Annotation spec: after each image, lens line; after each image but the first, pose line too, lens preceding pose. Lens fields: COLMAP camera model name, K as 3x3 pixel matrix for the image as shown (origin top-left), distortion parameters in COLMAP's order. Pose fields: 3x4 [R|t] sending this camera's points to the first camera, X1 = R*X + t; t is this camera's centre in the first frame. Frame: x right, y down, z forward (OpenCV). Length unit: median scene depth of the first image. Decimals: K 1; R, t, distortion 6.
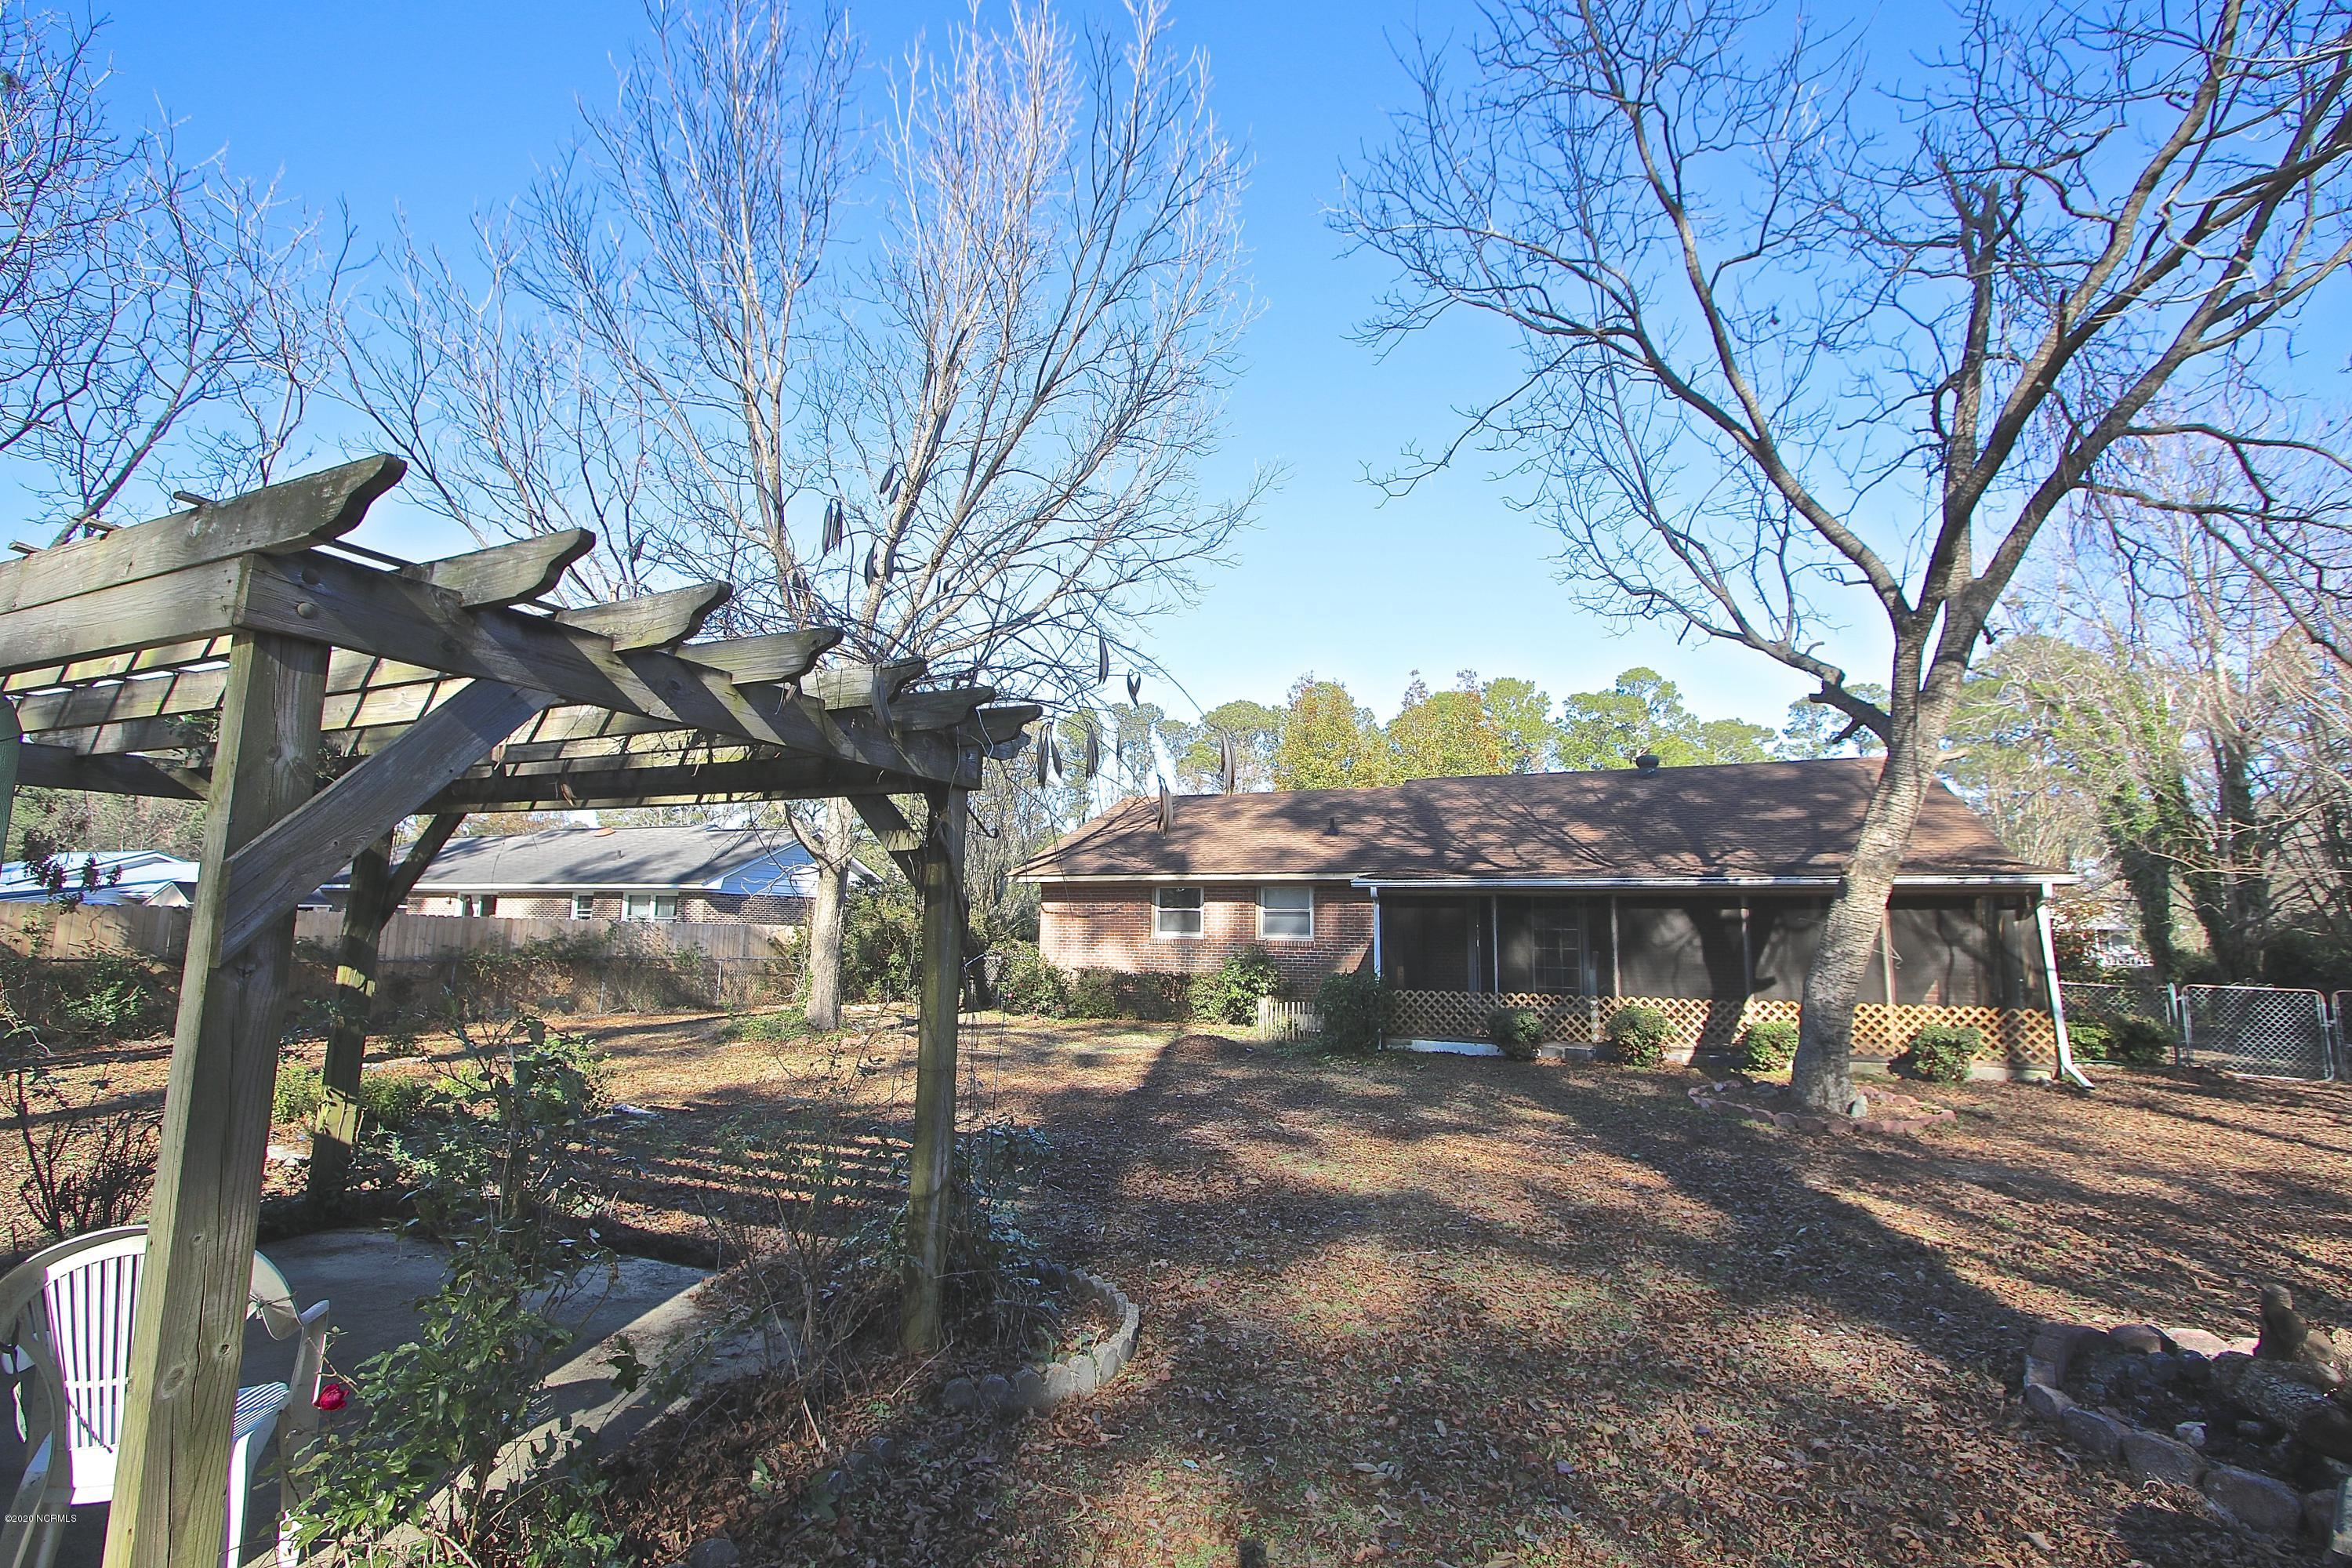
lens RADIAL K [[1106.2, 0, 1175.3], [0, 1106.2, 783.9], [0, 0, 1]] dist [-0.013450, 0.001411]
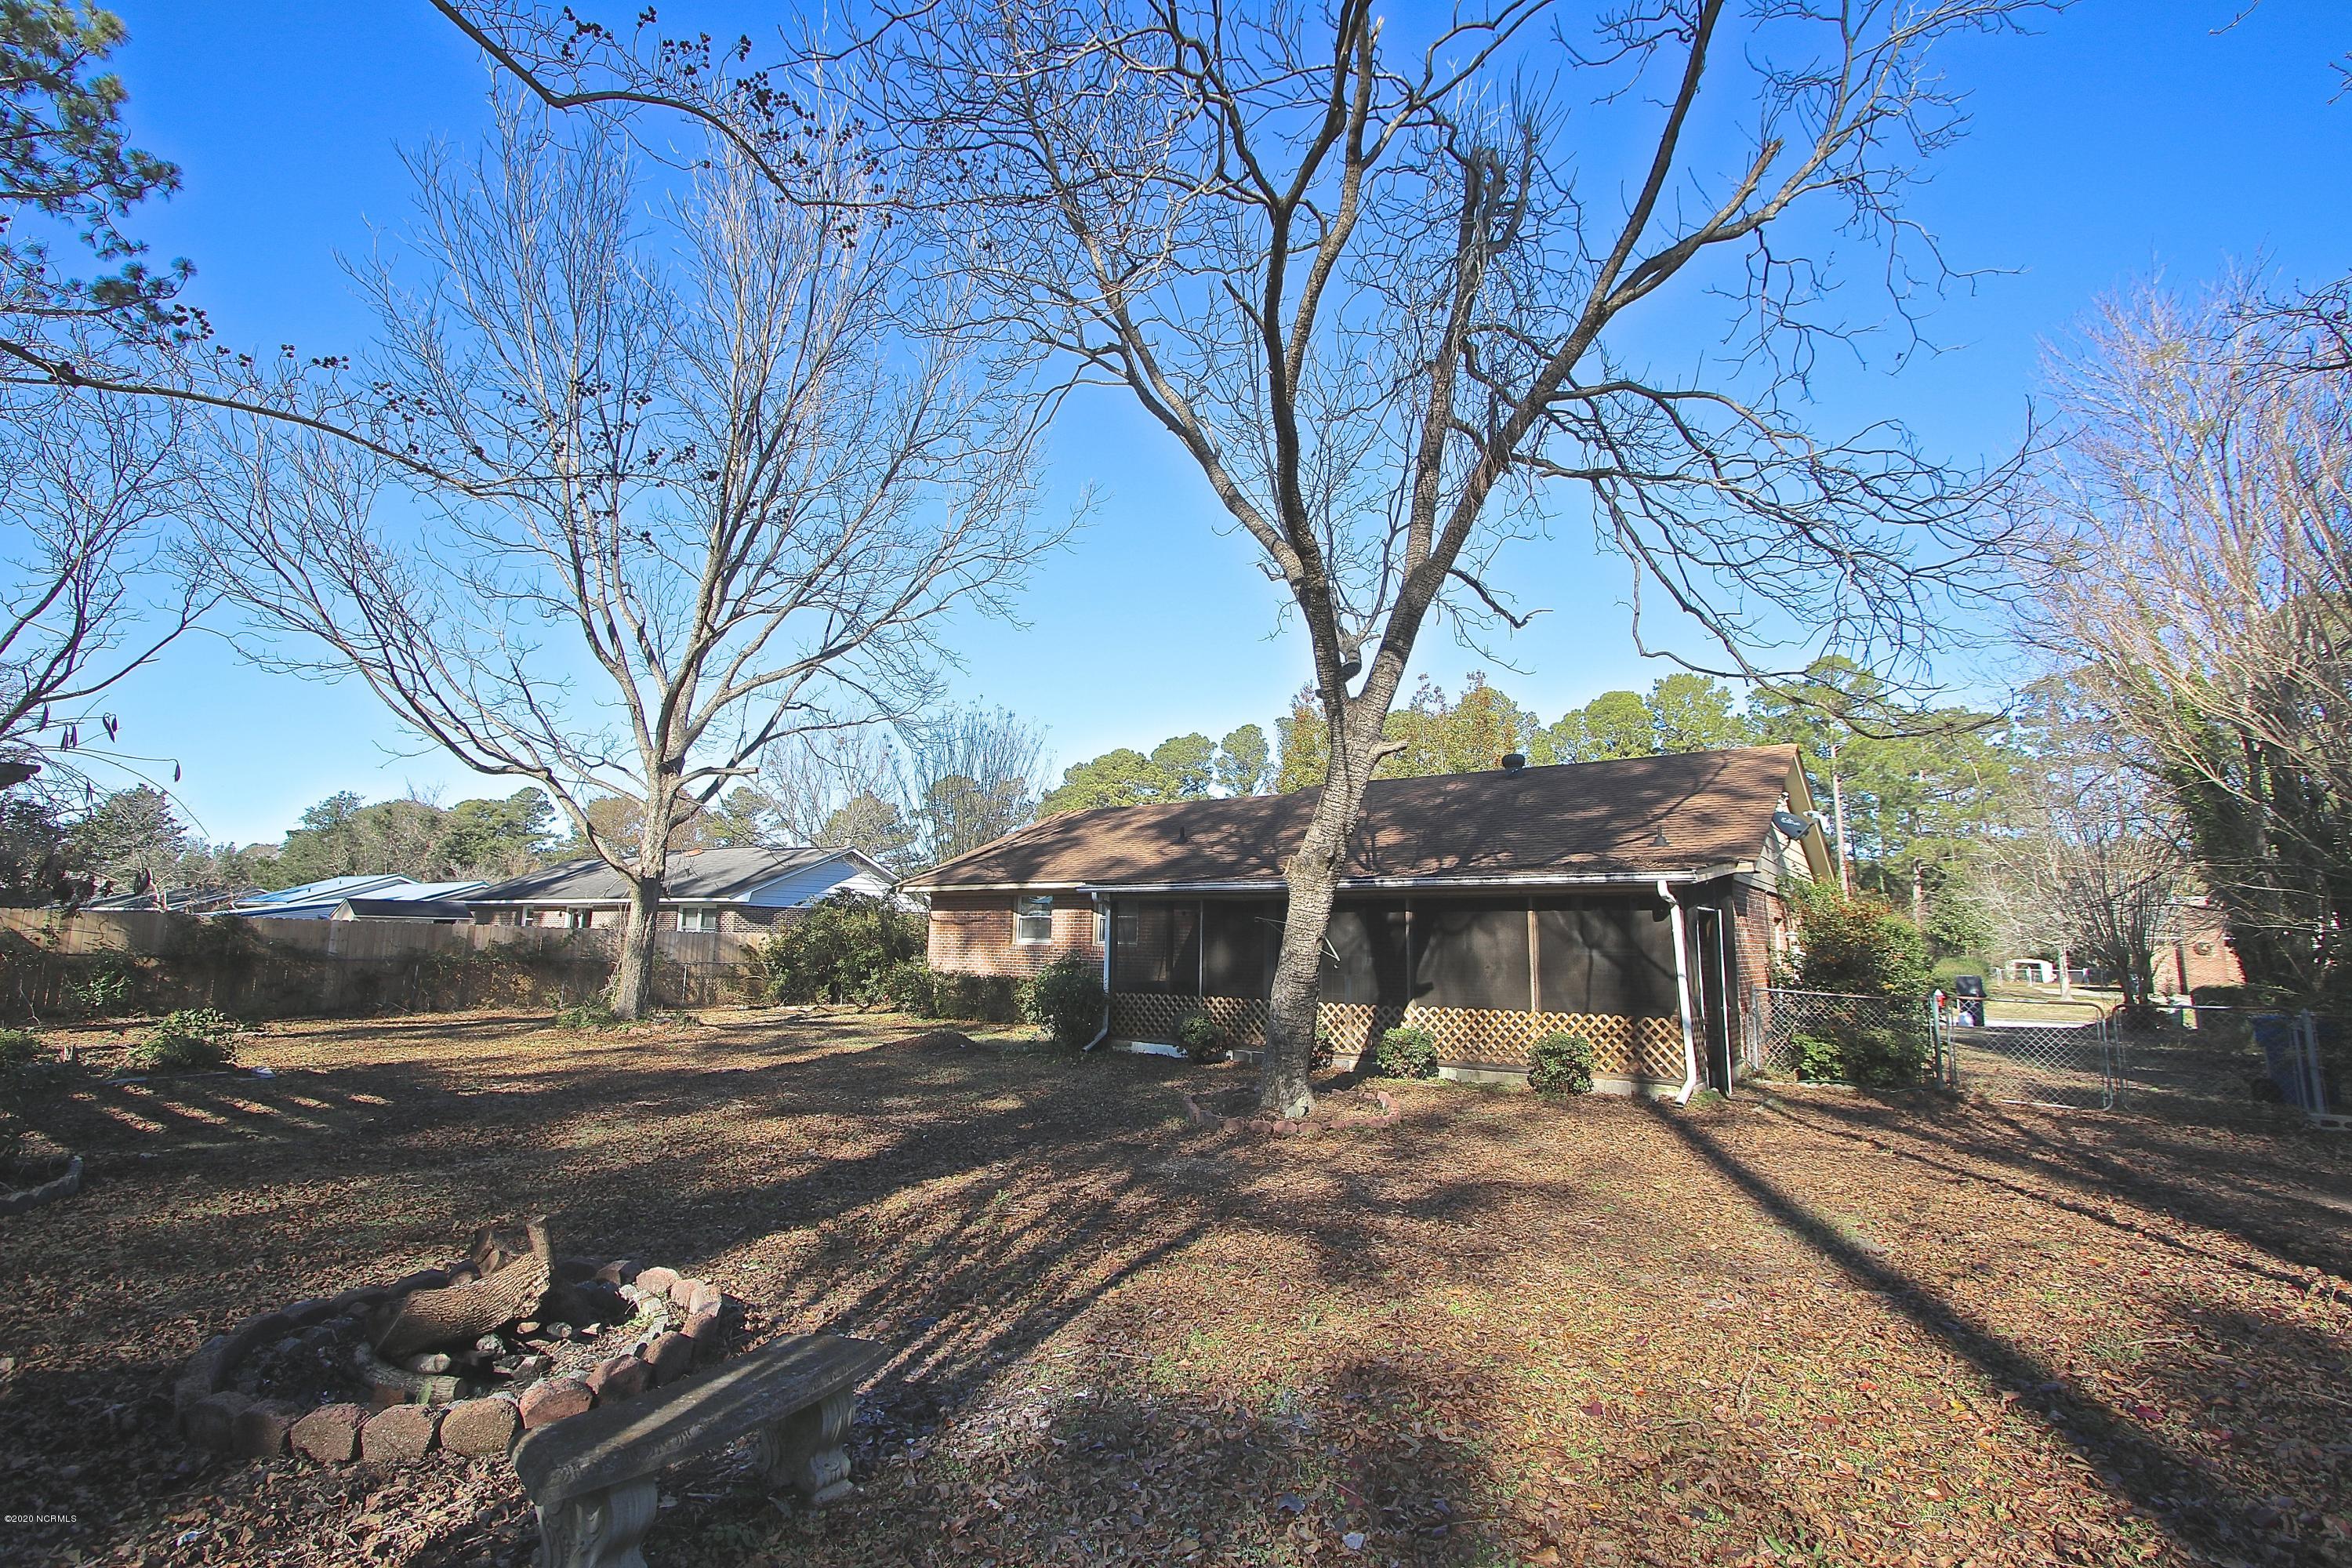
lens RADIAL K [[1106.2, 0, 1167.4], [0, 1106.2, 788.0], [0, 0, 1]] dist [-0.013450, 0.001411]
pose [[0.976968, -0.027091, -0.211658, 0.515157], [0.024814, 0.999602, -0.013404, 0.012941], [0.211937, 0.007843, 0.977252, 0.006572]]
